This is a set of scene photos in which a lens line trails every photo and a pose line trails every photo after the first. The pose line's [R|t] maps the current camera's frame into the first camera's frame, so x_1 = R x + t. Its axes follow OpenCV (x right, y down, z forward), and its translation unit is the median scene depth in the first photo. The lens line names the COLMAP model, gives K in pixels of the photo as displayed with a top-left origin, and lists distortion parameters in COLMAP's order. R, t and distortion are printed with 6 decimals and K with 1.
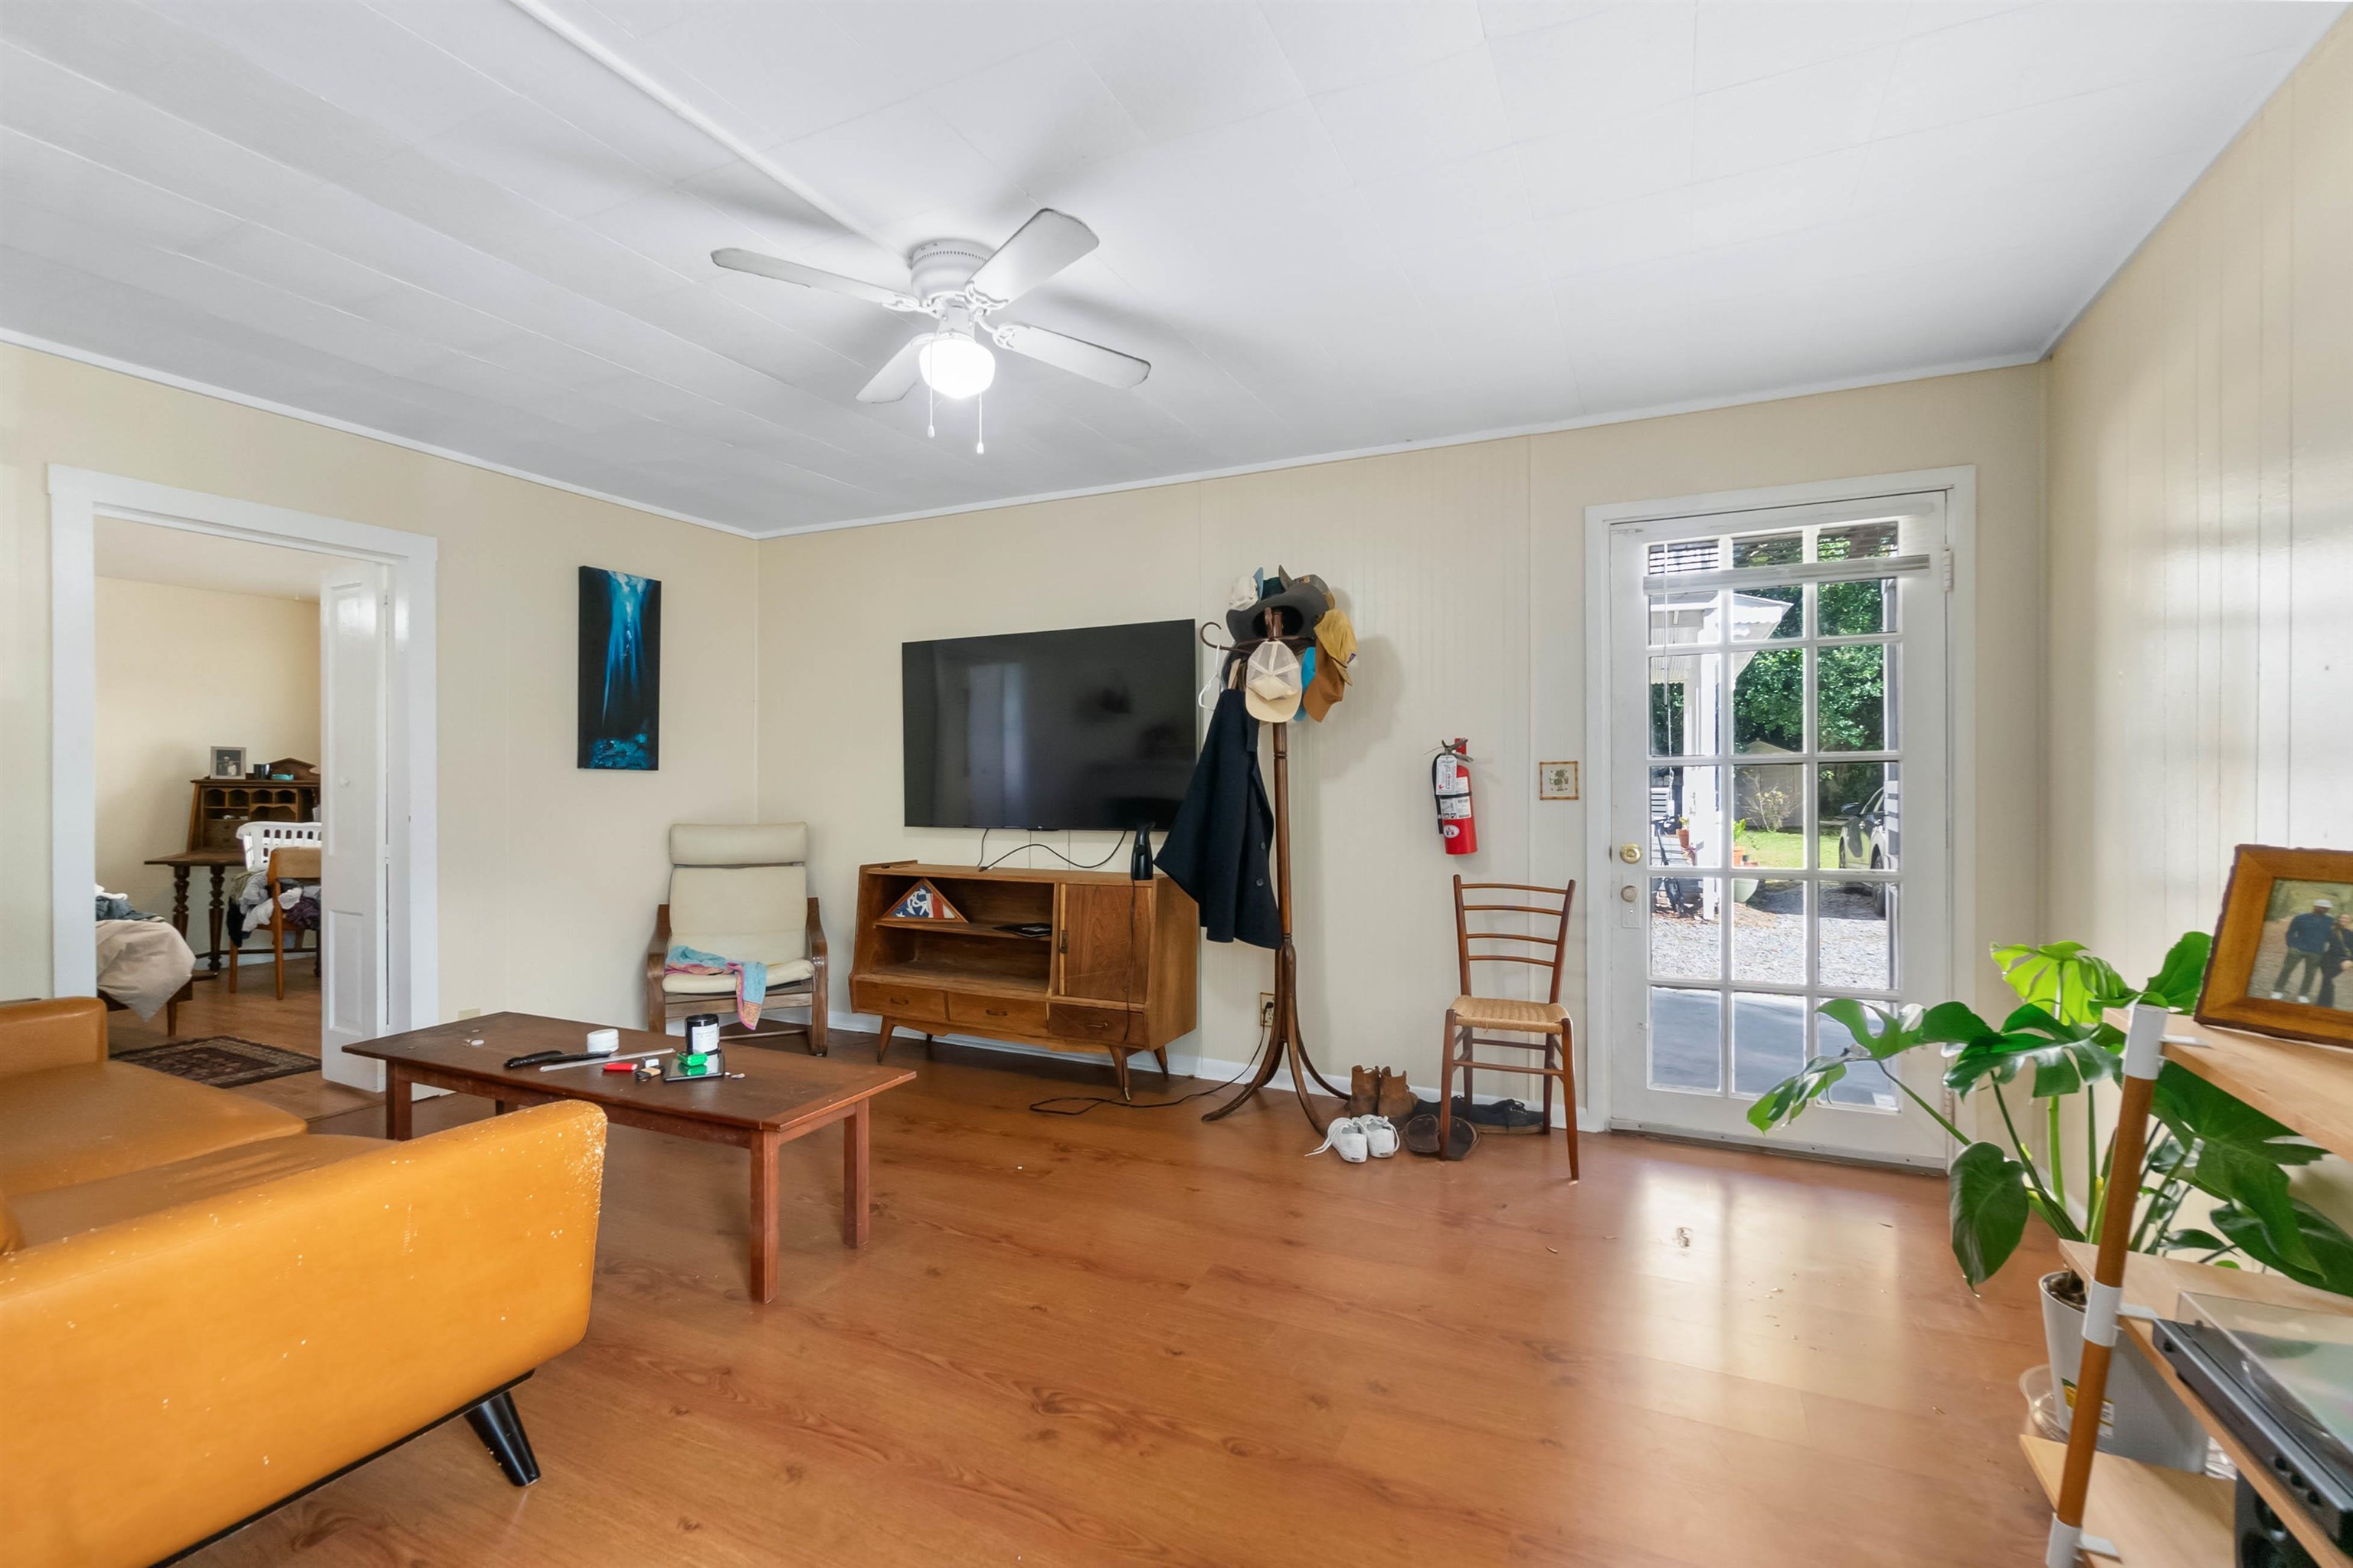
lens RADIAL K [[1016.8, 0, 1189.0], [0, 1016.8, 788.6], [0, 0, 1]] dist [0.000628, 0.000079]
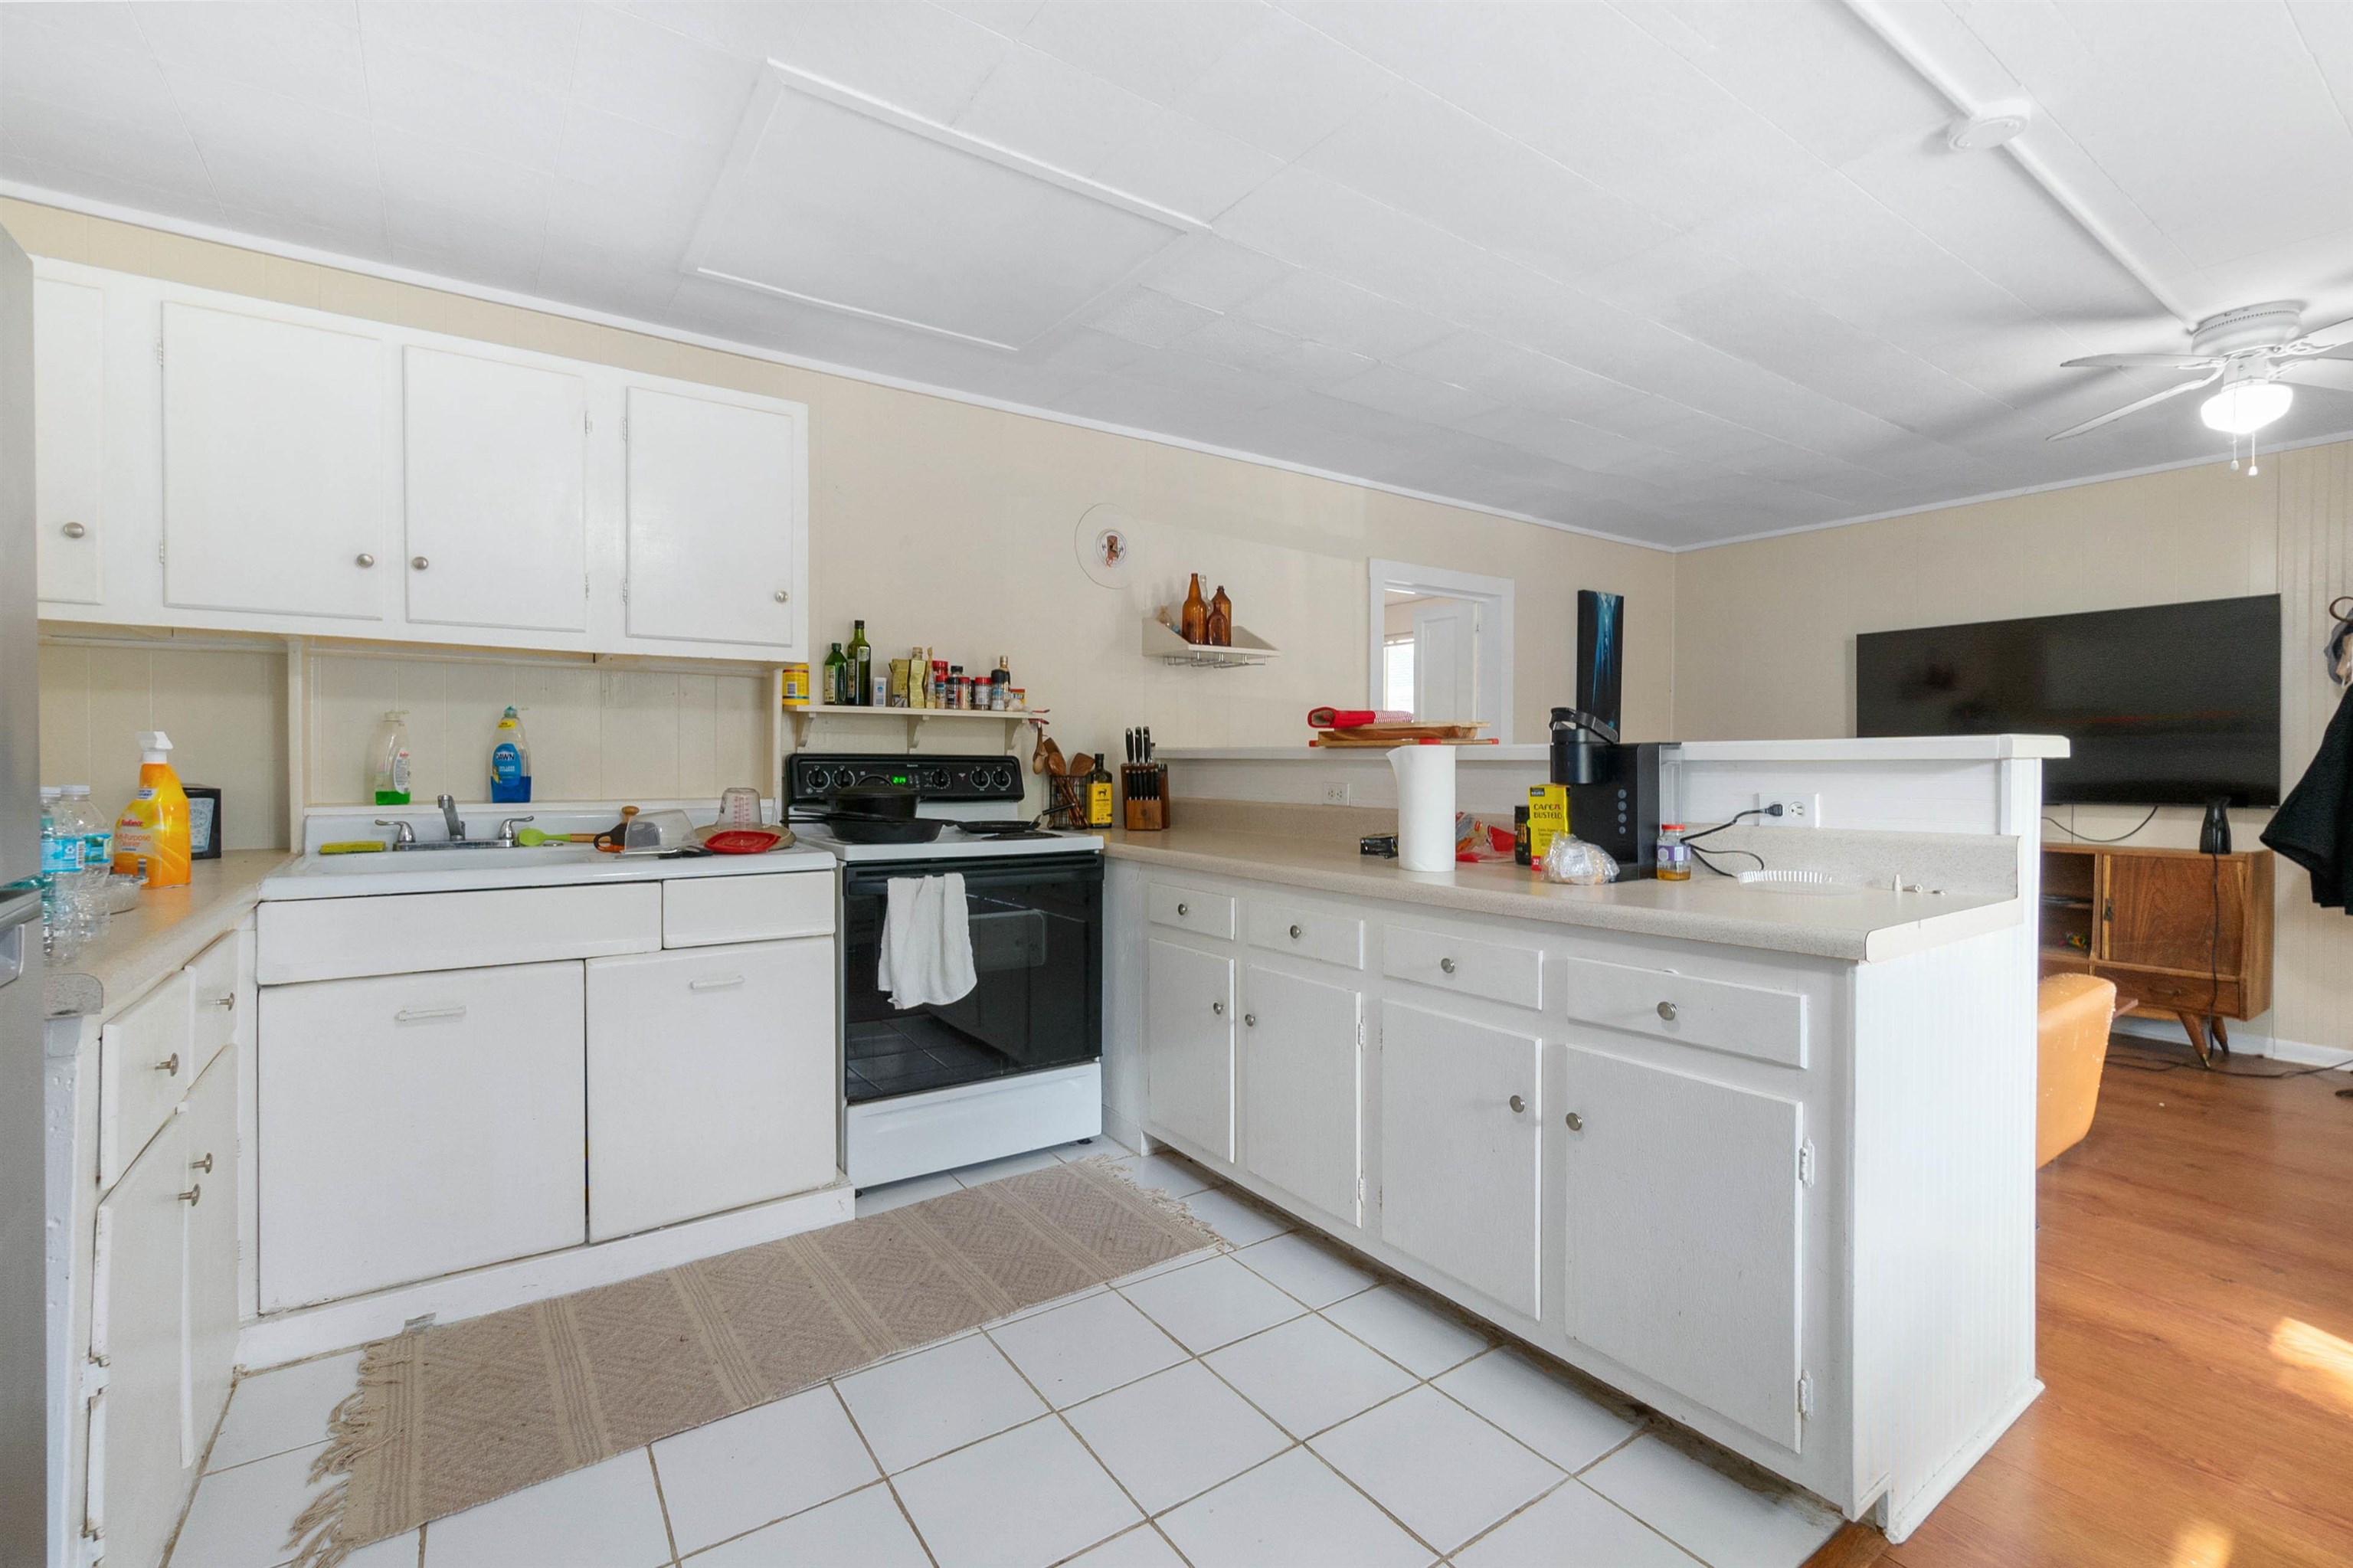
lens RADIAL K [[1016.8, 0, 1171.1], [0, 1016.8, 776.8], [0, 0, 1]] dist [0.000628, 0.000079]
pose [[0.870608, 0.009744, -0.491881, -0.452467], [-0.004799, 0.999924, 0.011314, 0.004706], [0.491954, -0.007489, 0.870589, -0.401877]]
